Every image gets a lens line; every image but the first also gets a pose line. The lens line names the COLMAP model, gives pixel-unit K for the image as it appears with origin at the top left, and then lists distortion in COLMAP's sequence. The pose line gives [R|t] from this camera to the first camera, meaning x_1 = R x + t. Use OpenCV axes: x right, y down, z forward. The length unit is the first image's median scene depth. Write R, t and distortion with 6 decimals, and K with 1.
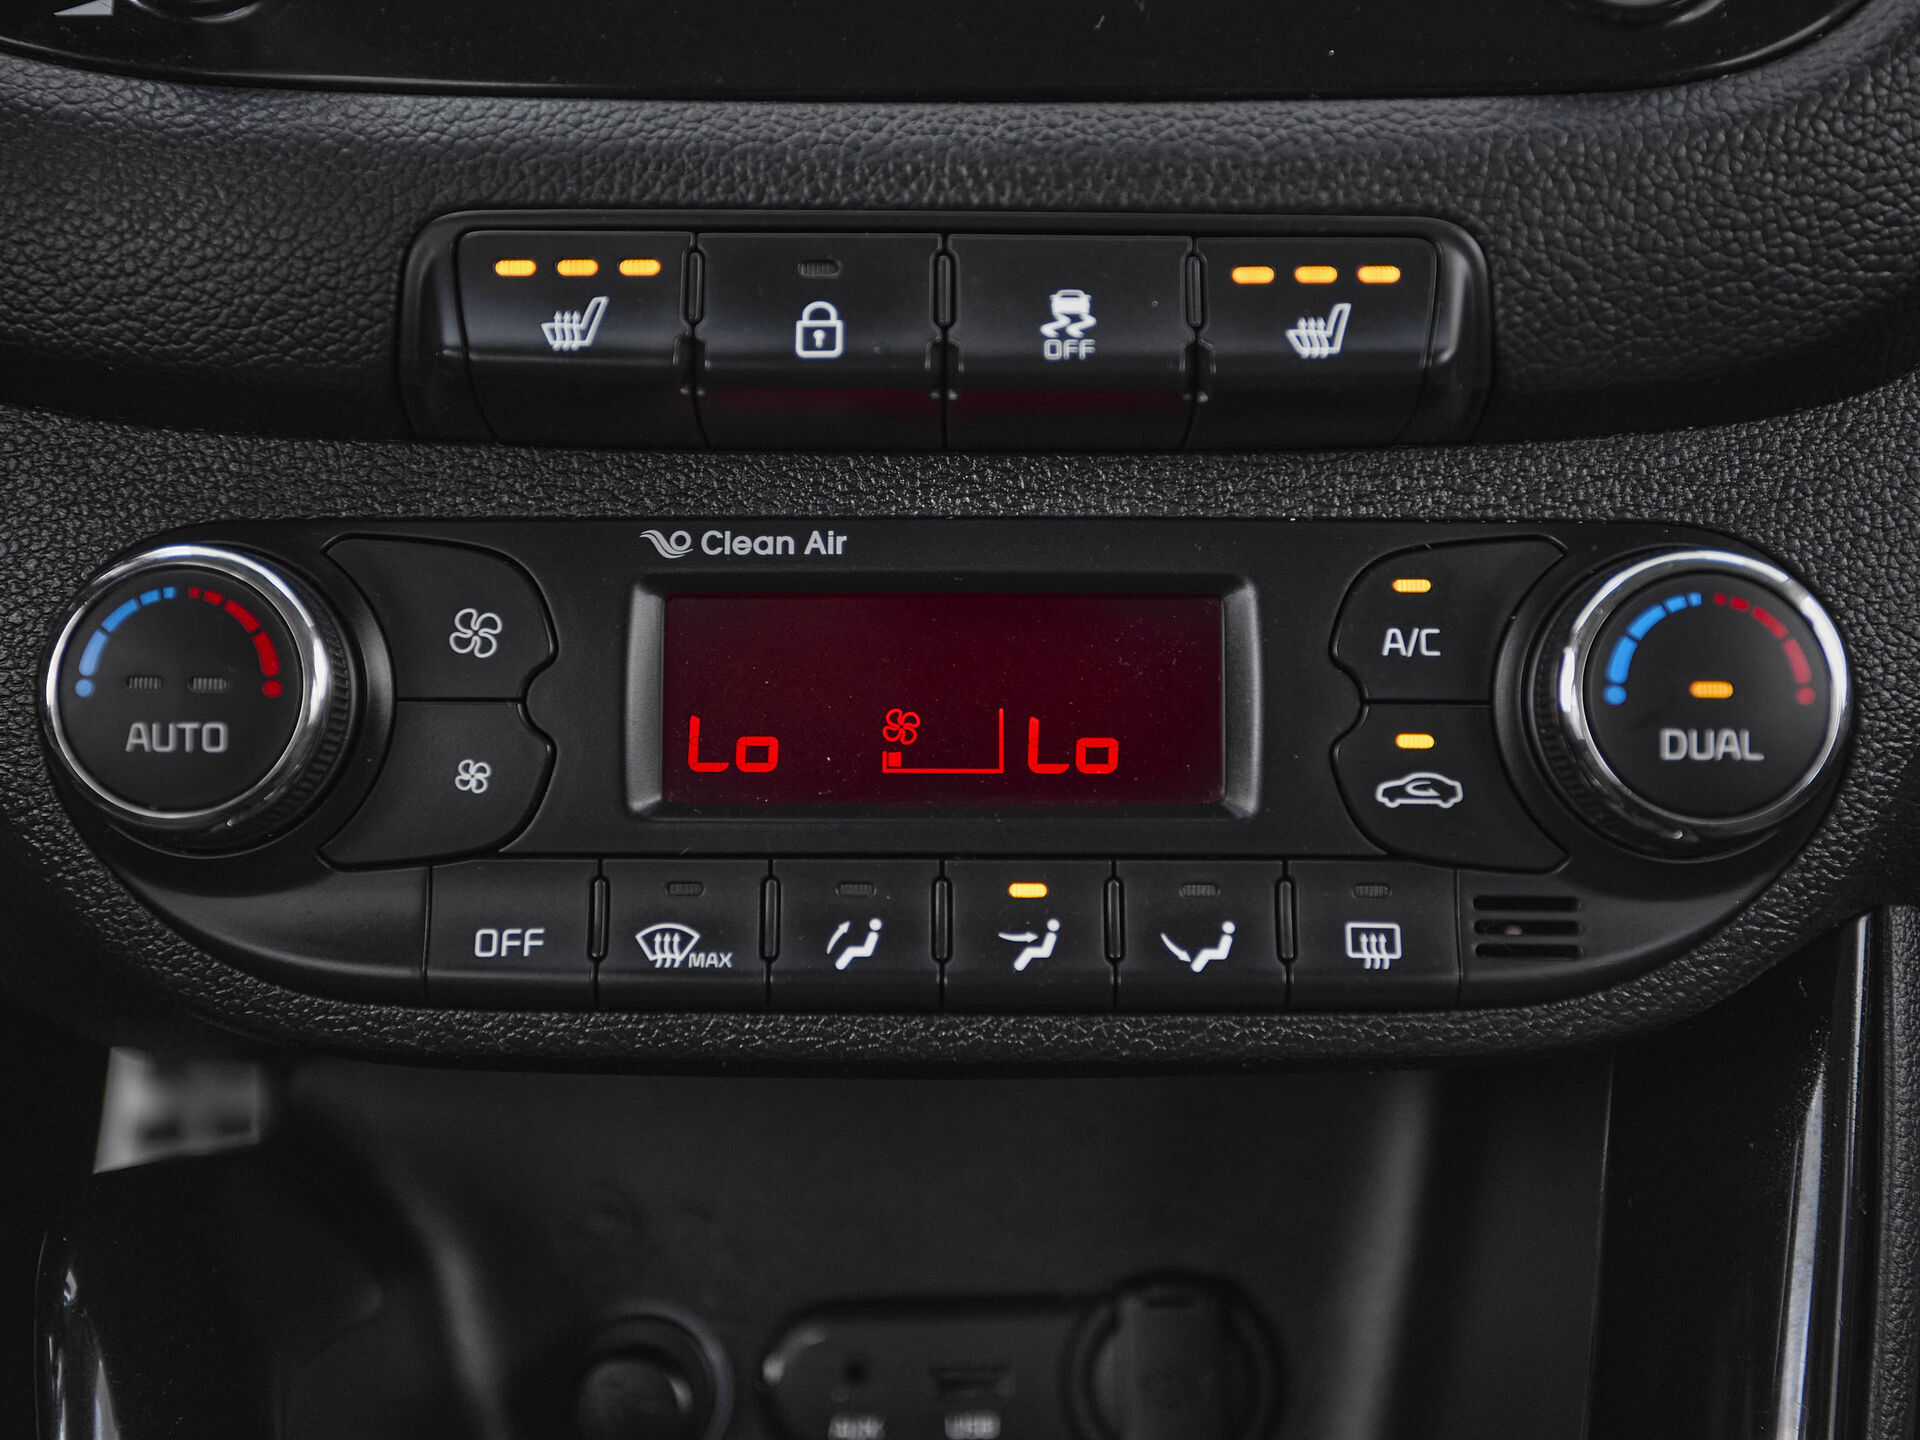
lens RADIAL K [[2938.6, 0, 910.7], [0, 2938.6, 597.4], [0, 0, 1]] dist [0.020880, 0.000000]
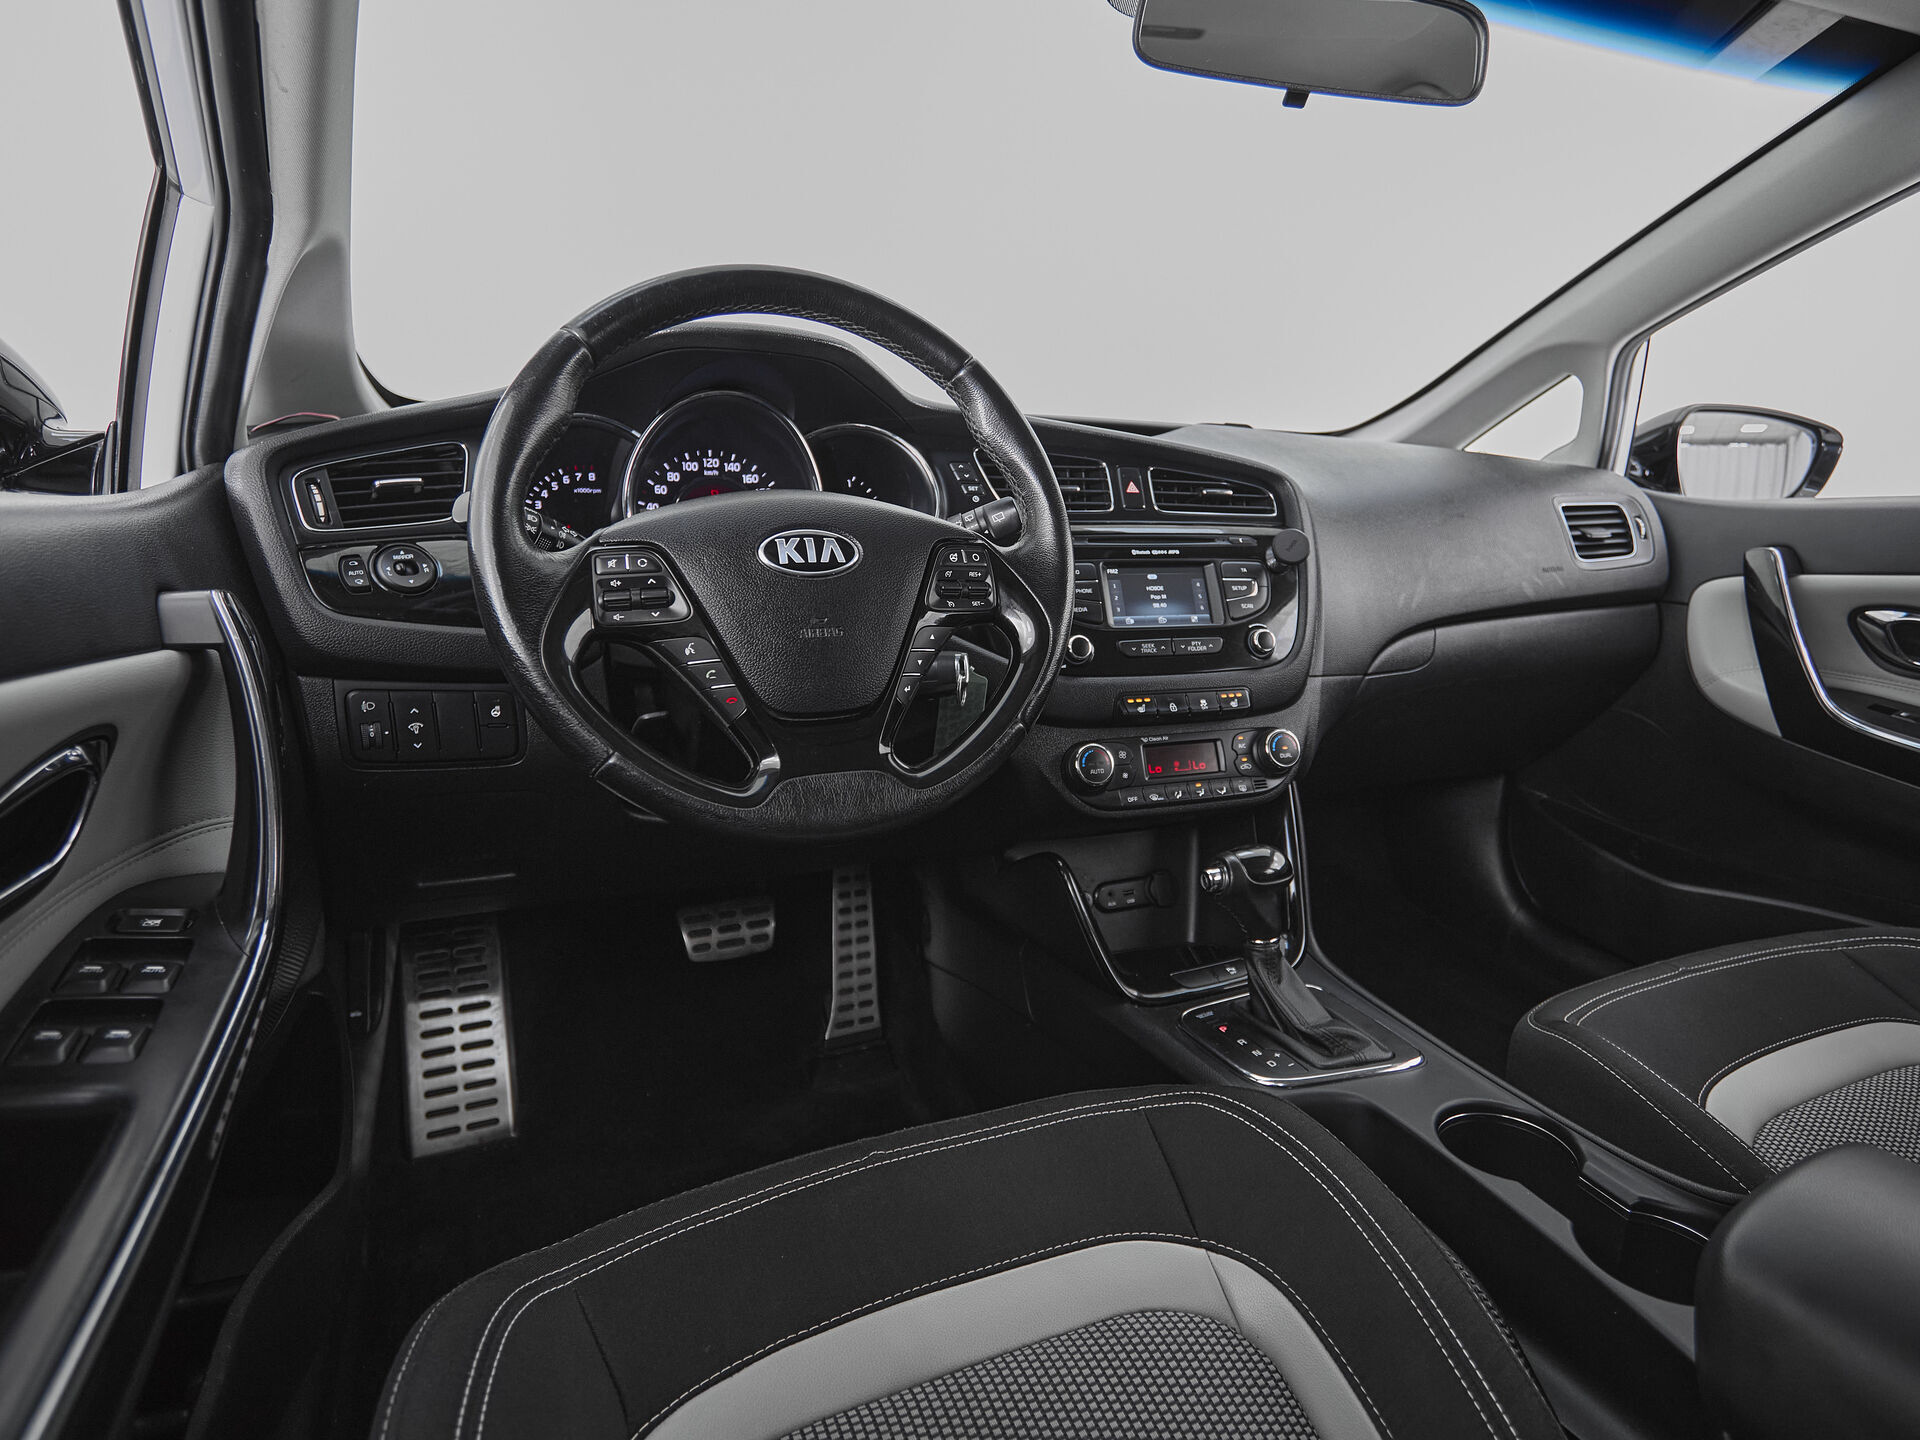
lens RADIAL K [[1125.2, 0, 1023.4], [0, 1125.2, 687.7], [0, 0, 1]] dist [0.001031, -0.001901]
pose [[0.933030, -0.054326, 0.355675, -1.320978], [0.091029, 0.992017, -0.087273, 0.066565], [-0.348094, 0.113805, 0.930526, -1.405441]]
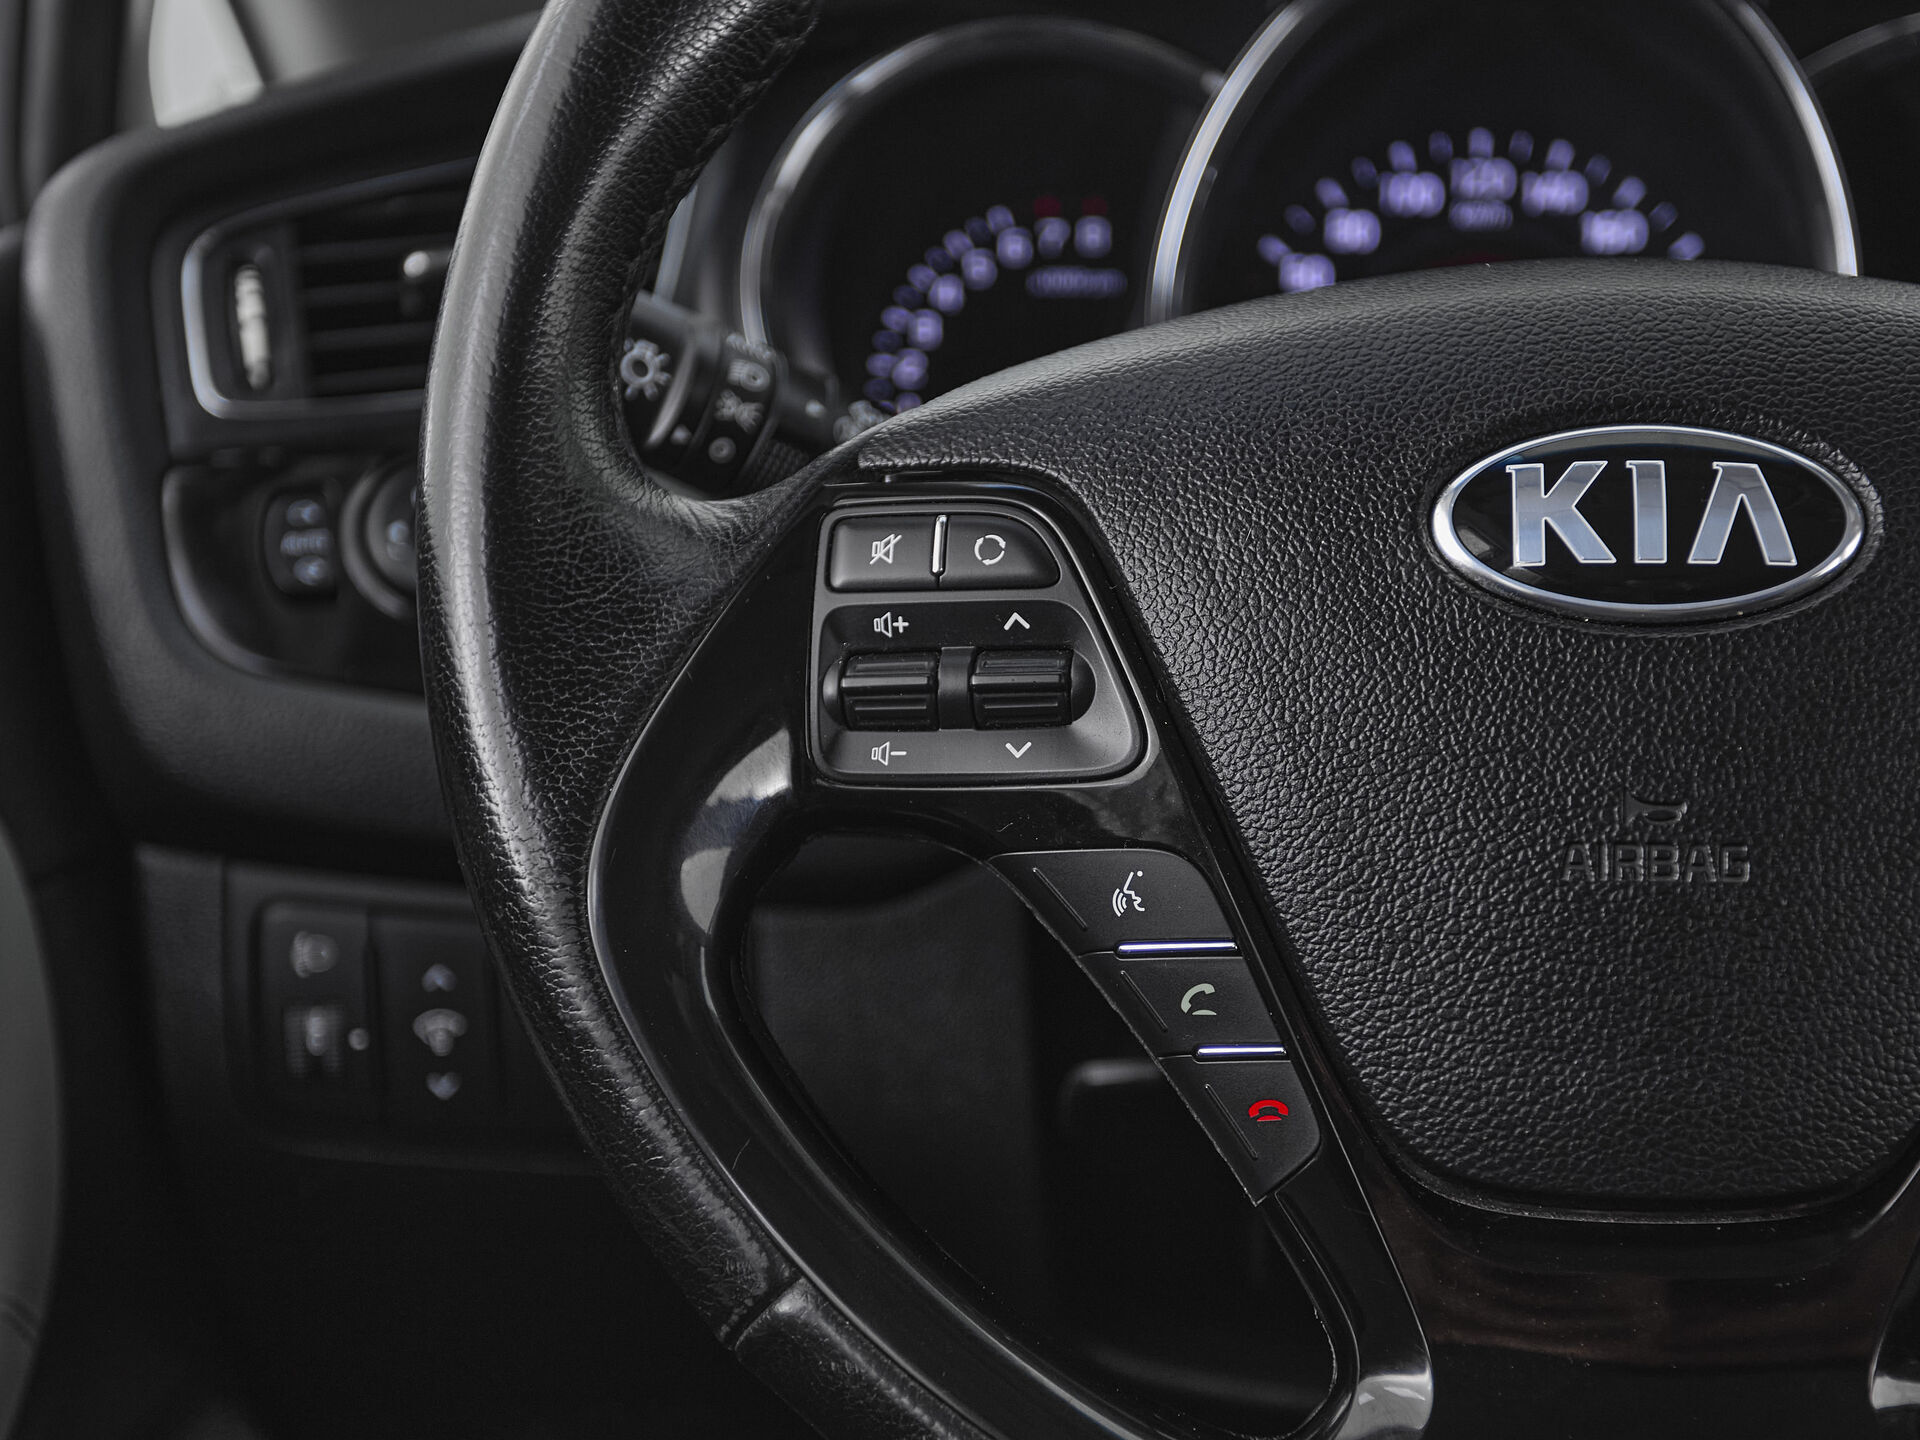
lens RADIAL K [[2938.6, 0, 986.0], [0, 2938.6, 876.4], [0, 0, 1]] dist [0.020880, 0.000000]
pose [[0.987931, 0.024565, -0.152937, -1.044977], [-0.036659, 0.996375, -0.076766, -0.116989], [0.150497, 0.081446, 0.985250, -0.728060]]
